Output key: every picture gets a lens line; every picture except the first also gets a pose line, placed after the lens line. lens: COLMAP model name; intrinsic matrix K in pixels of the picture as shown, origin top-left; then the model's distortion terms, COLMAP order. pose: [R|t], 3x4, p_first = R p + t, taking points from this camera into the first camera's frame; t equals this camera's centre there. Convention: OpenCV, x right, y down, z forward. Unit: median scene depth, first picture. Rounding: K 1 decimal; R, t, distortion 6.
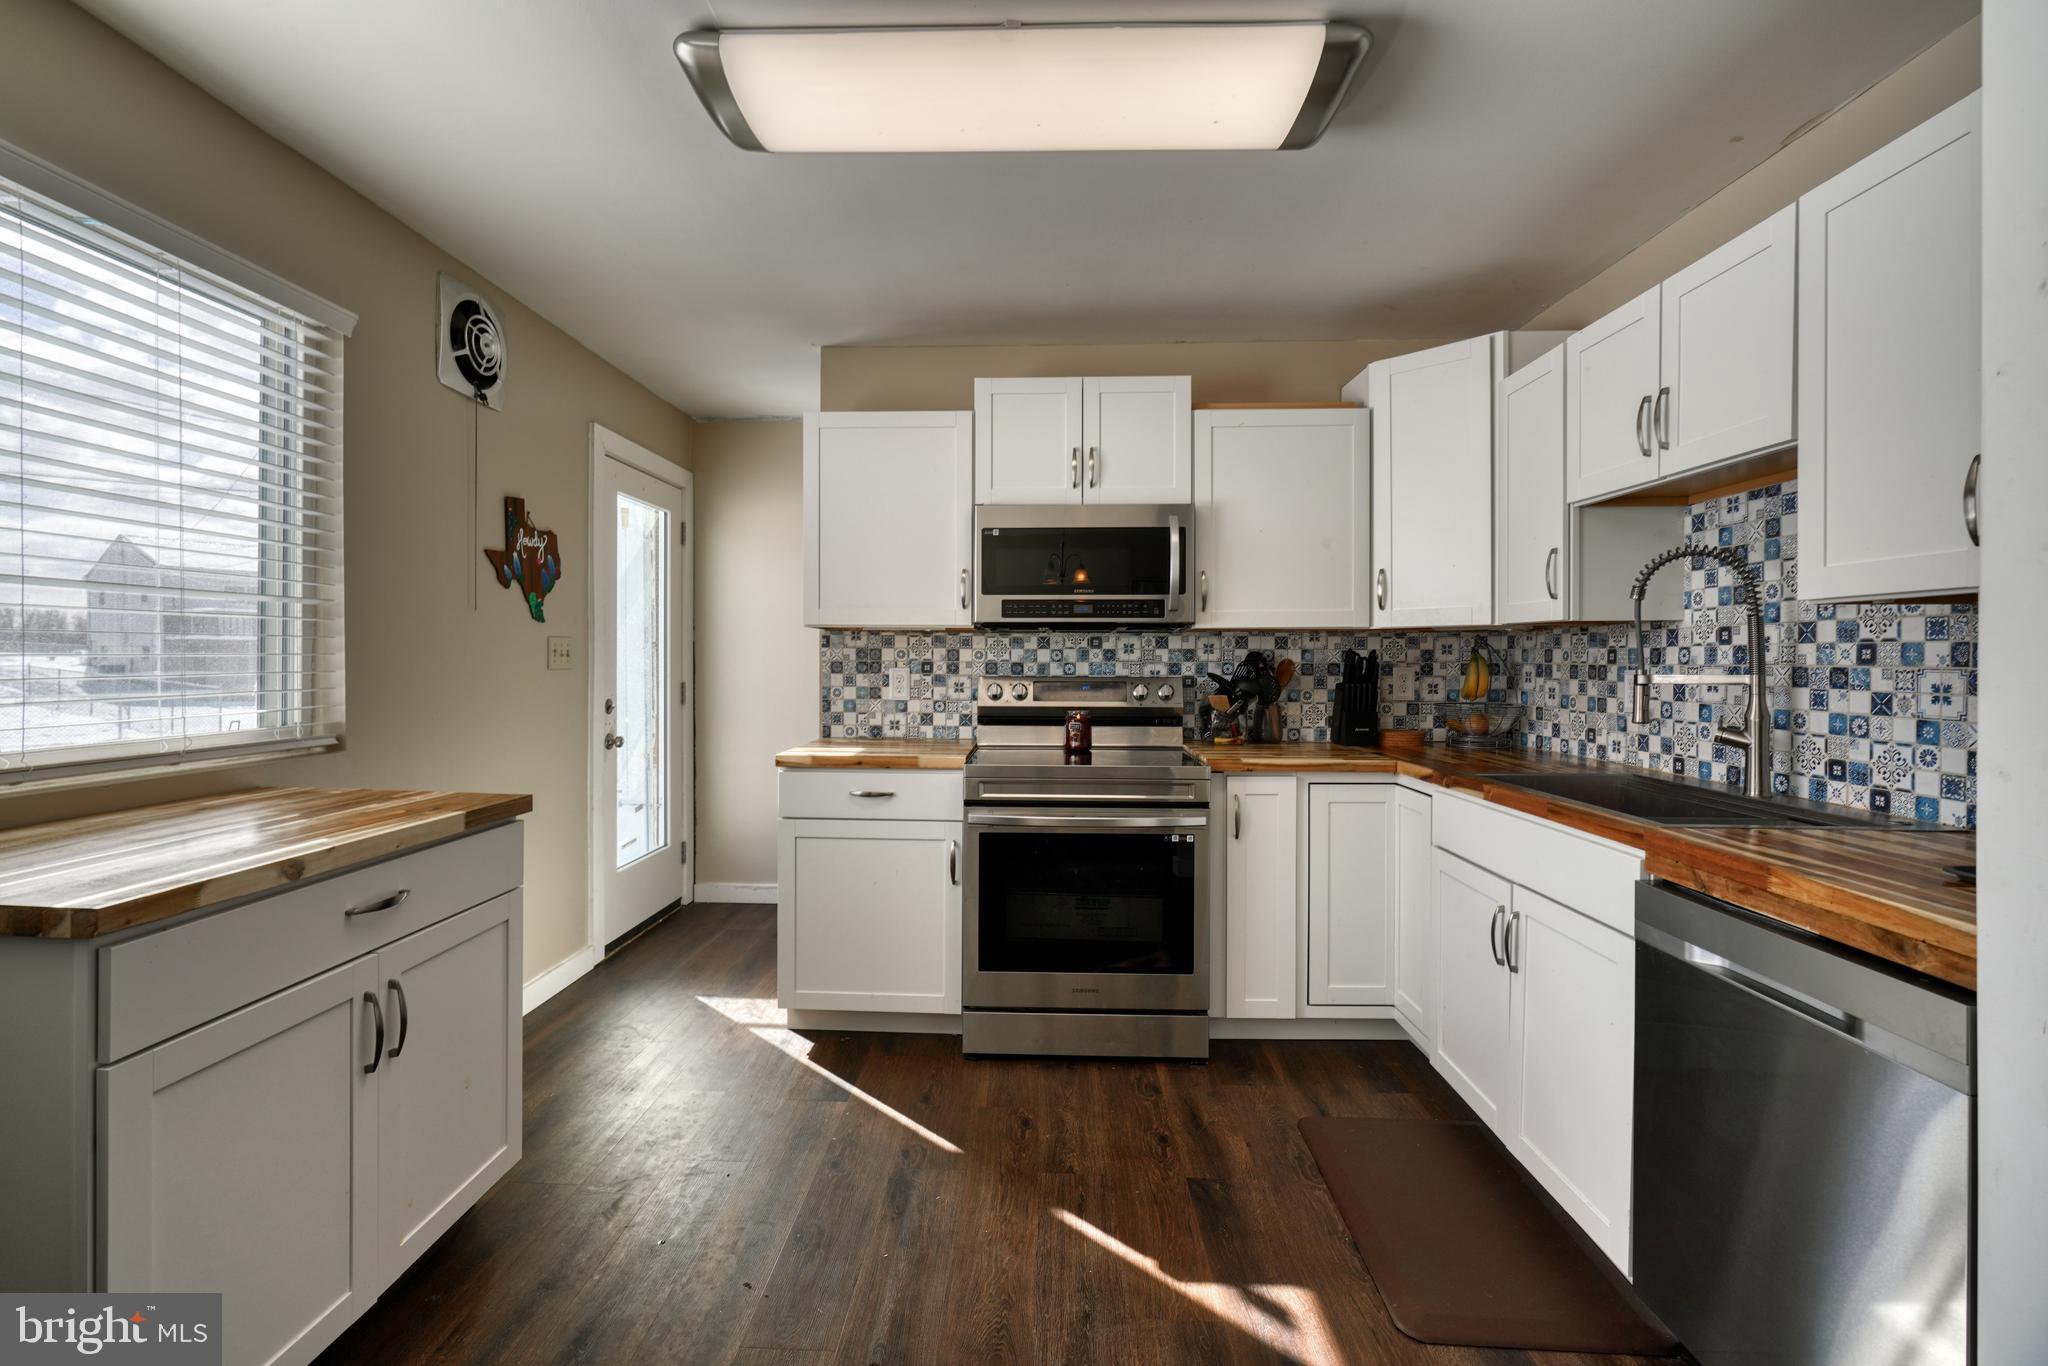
lens RADIAL K [[920.6, 0, 1007.3], [0, 920.6, 668.5], [0, 0, 1]] dist [-0.016749, 0.008200]
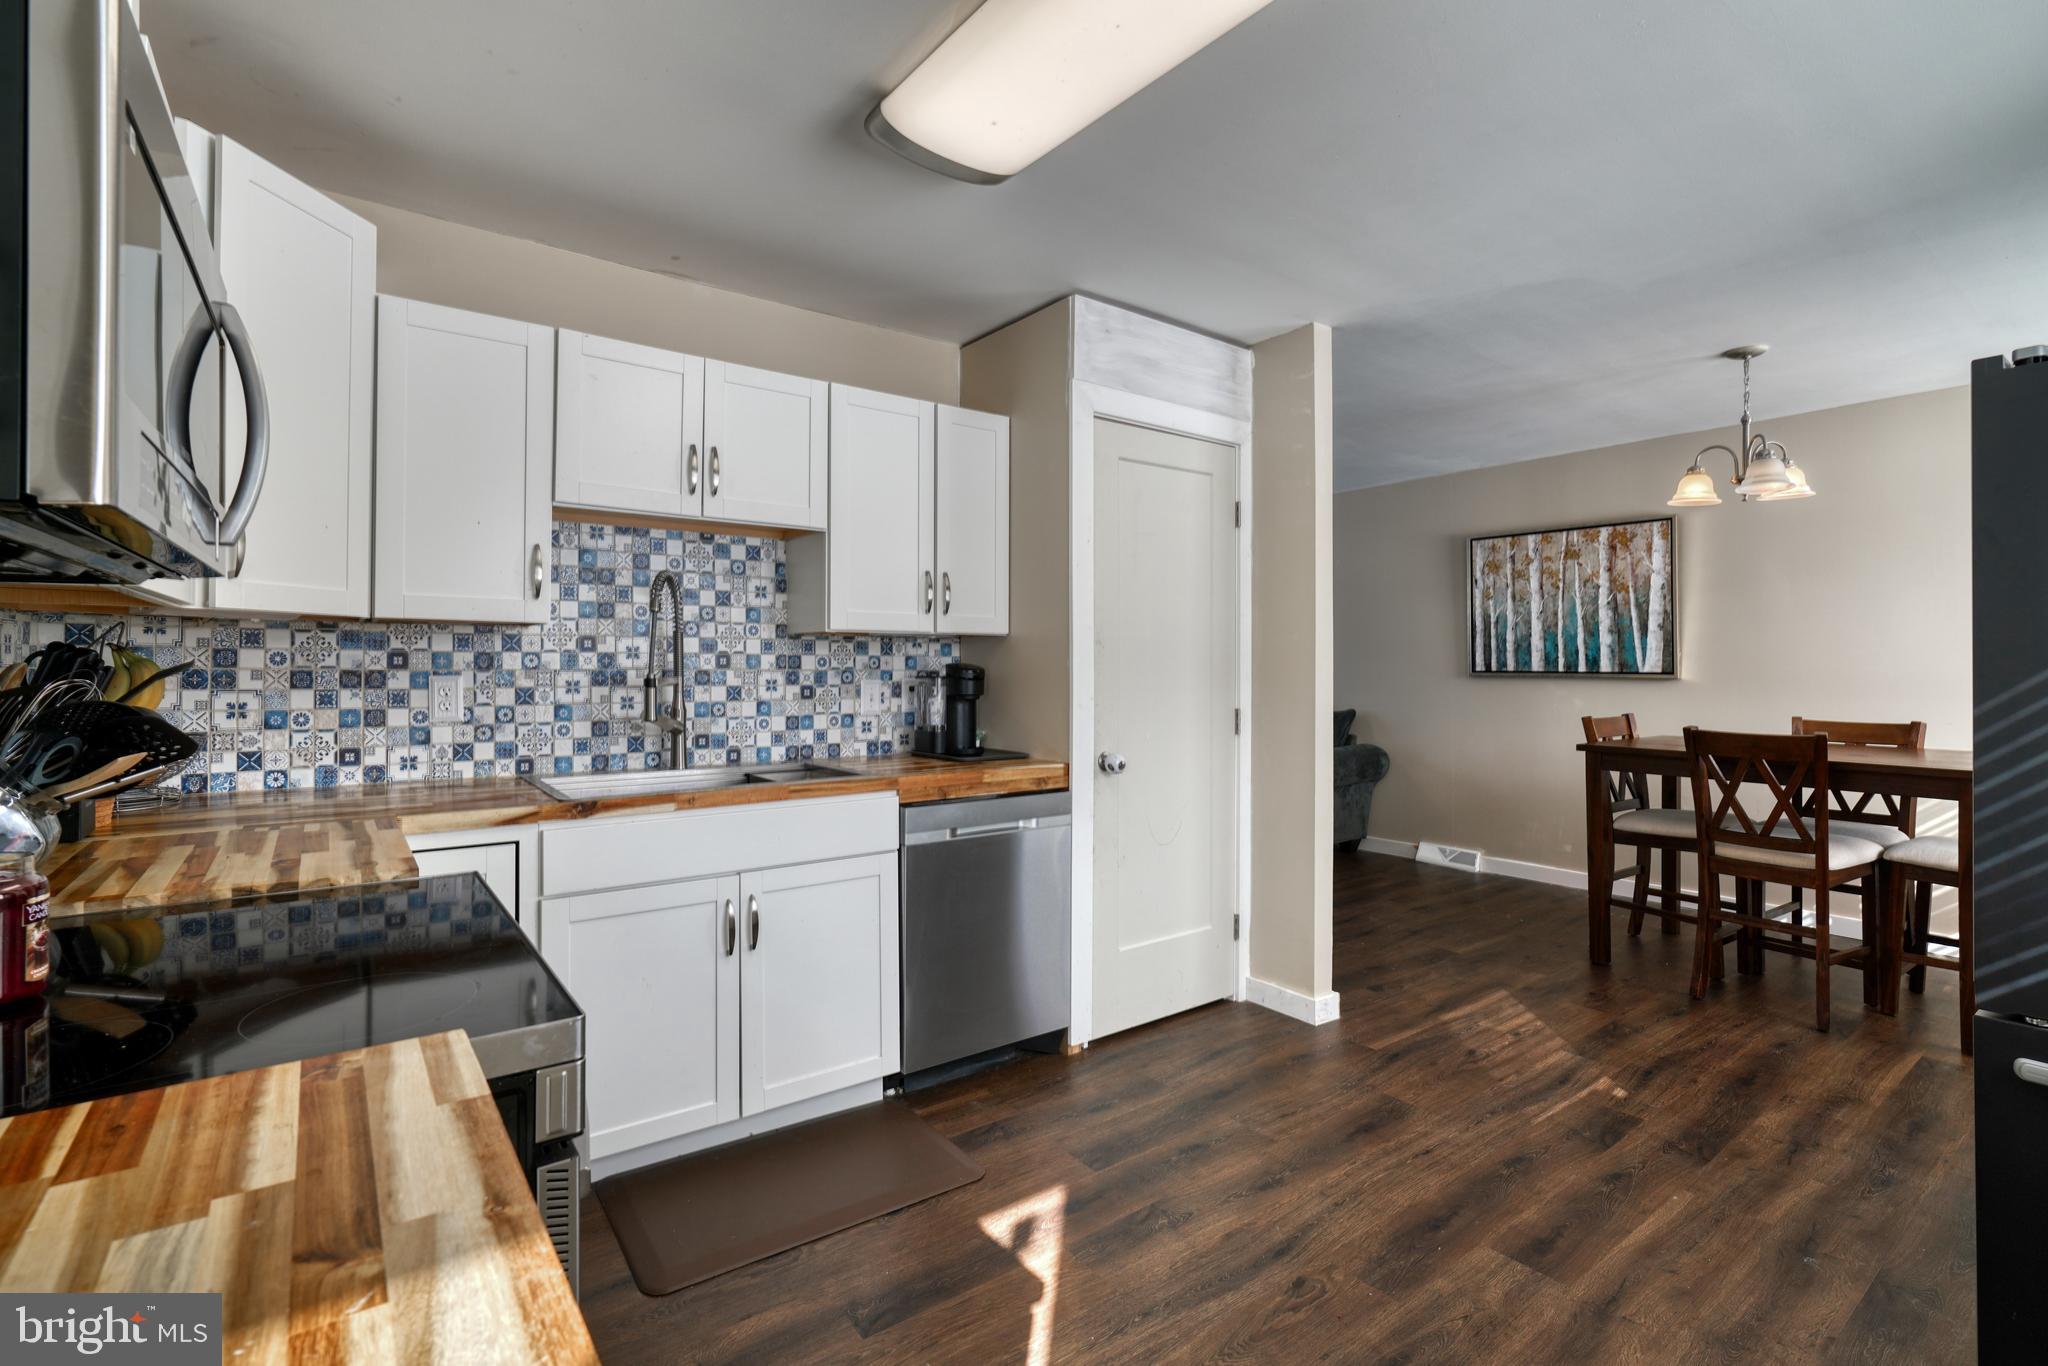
lens RADIAL K [[920.6, 0, 1015.1], [0, 920.6, 668.3], [0, 0, 1]] dist [-0.016749, 0.008200]
pose [[-0.627494, -0.006934, 0.778590, -0.370805], [0.003458, 0.999926, 0.011692, -0.013623], [-0.778614, 0.010029, -0.627424, 1.065090]]
